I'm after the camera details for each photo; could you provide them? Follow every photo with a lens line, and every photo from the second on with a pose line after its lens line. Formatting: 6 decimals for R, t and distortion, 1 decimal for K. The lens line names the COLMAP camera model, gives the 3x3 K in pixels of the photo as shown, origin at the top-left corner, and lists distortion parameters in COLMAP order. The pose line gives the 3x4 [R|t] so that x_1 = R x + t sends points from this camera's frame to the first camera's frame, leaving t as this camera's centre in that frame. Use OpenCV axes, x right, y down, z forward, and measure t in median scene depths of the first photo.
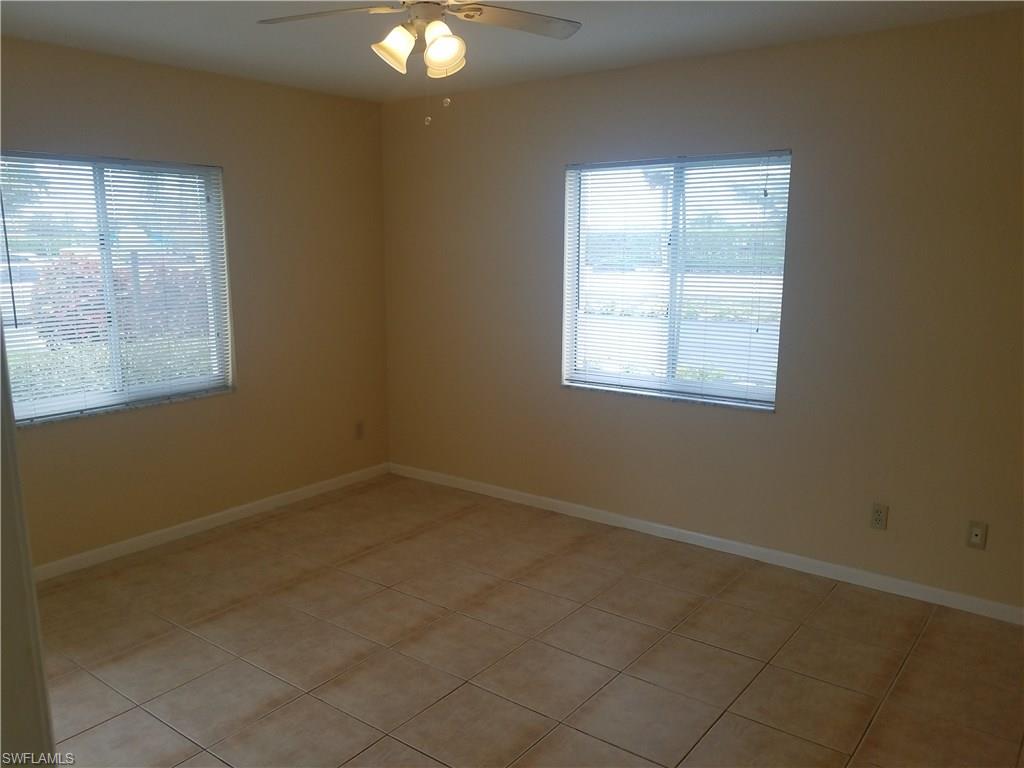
lens RADIAL K [[808.1, 0, 505.9], [0, 808.1, 387.5], [0, 0, 1]] dist [-0.005971, -0.015746]
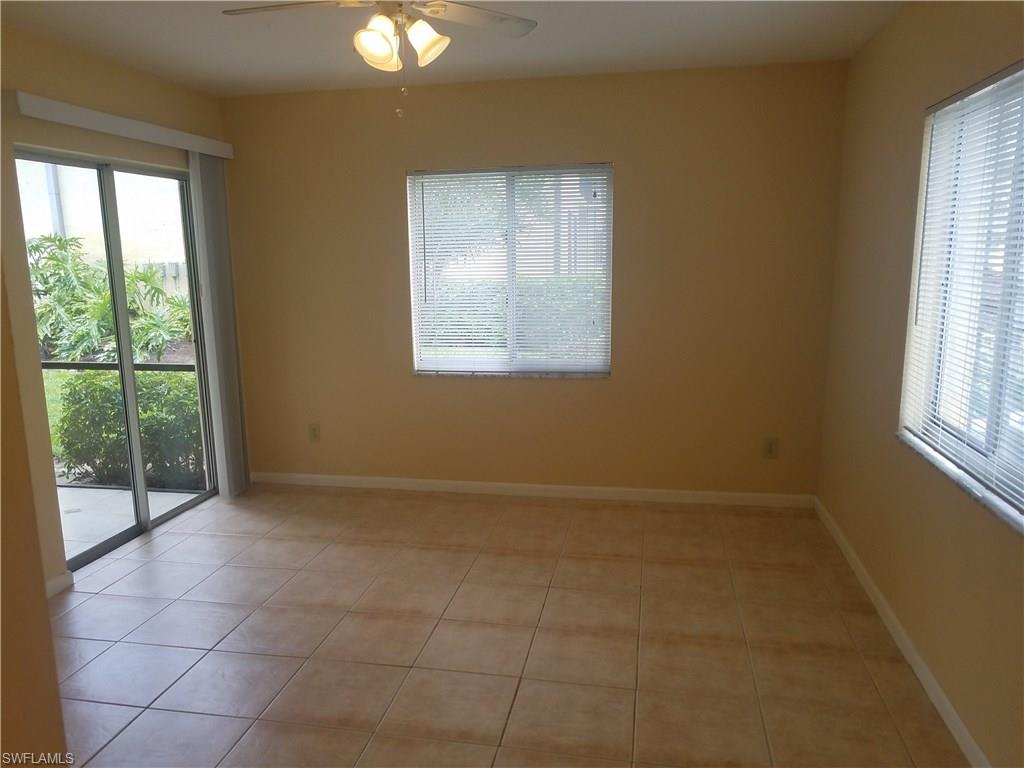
lens RADIAL K [[808.1, 0, 466.5], [0, 808.1, 400.6], [0, 0, 1]] dist [-0.005971, -0.015746]
pose [[0.412685, 0.155070, -0.897577, 0.604489], [-0.140698, 0.984428, 0.105385, -0.057434], [0.899942, 0.082796, 0.428077, 0.436814]]
